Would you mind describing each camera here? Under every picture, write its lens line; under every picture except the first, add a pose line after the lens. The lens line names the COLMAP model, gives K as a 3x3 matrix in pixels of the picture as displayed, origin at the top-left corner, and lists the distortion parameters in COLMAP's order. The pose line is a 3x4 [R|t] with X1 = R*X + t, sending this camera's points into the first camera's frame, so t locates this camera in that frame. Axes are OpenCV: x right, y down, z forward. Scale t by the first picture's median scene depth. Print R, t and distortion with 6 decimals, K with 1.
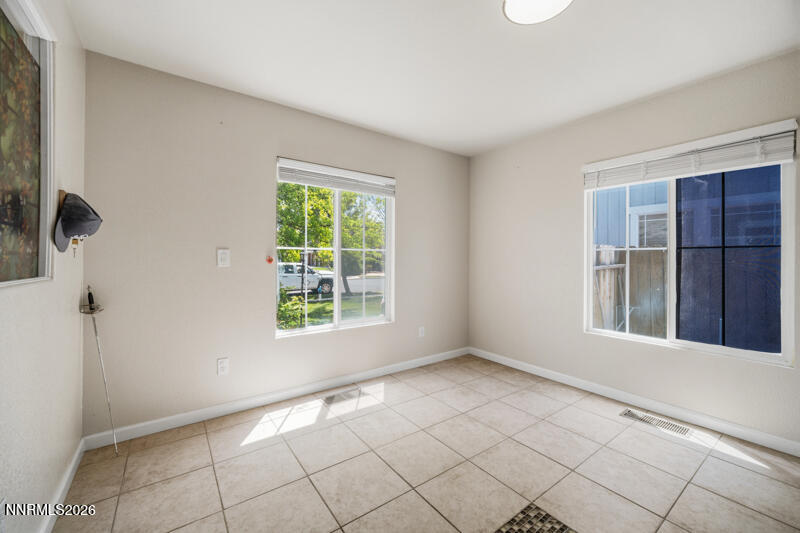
lens RADIAL K [[319.3, 0, 394.1], [0, 319.3, 261.8], [0, 0, 1]] dist [0.002631, 0.001412]
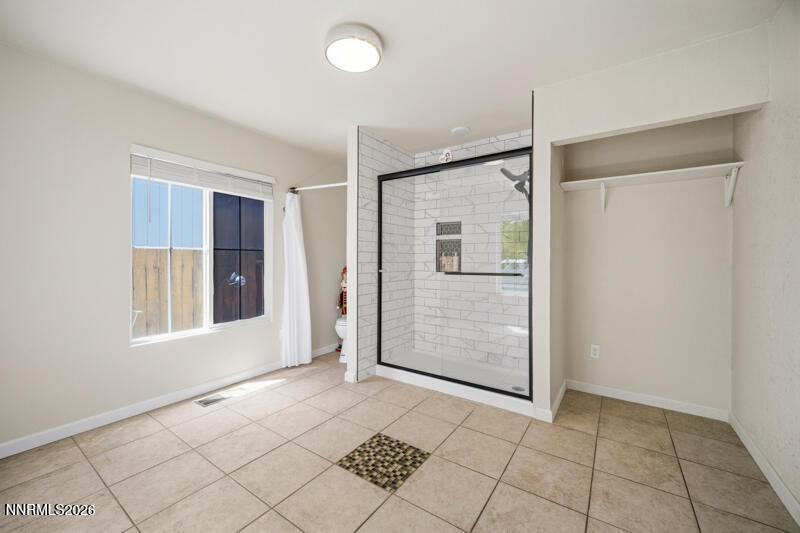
lens RADIAL K [[319.3, 0, 397.7], [0, 319.3, 260.8], [0, 0, 1]] dist [0.002631, 0.001412]
pose [[-0.326087, -0.010240, 0.945284, -0.576421], [0.002401, 0.999929, 0.011660, -0.012873], [-0.945337, 0.006071, -0.326040, 0.876600]]
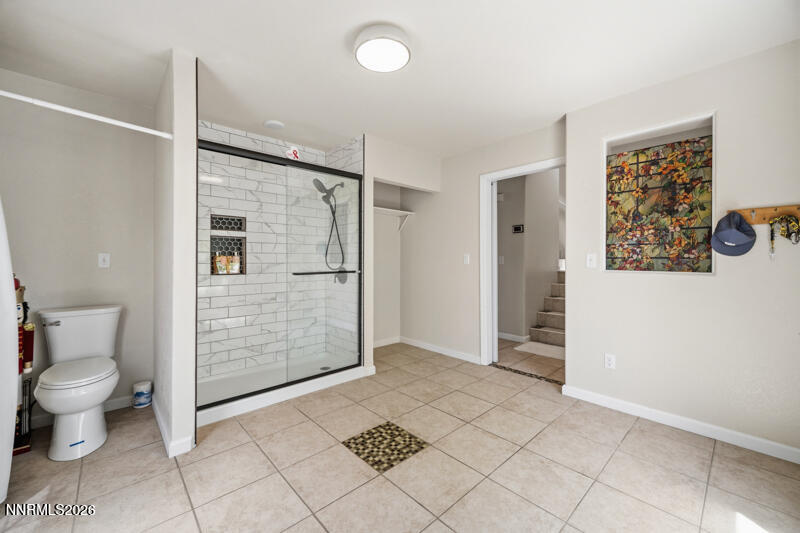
lens RADIAL K [[319.3, 0, 393.3], [0, 319.3, 262.1], [0, 0, 1]] dist [0.002631, 0.001412]
pose [[-0.994132, -0.005217, -0.108046, 0.387047], [-0.006508, 0.999912, 0.011602, -0.010134], [0.107976, 0.012237, -0.994078, 1.602279]]
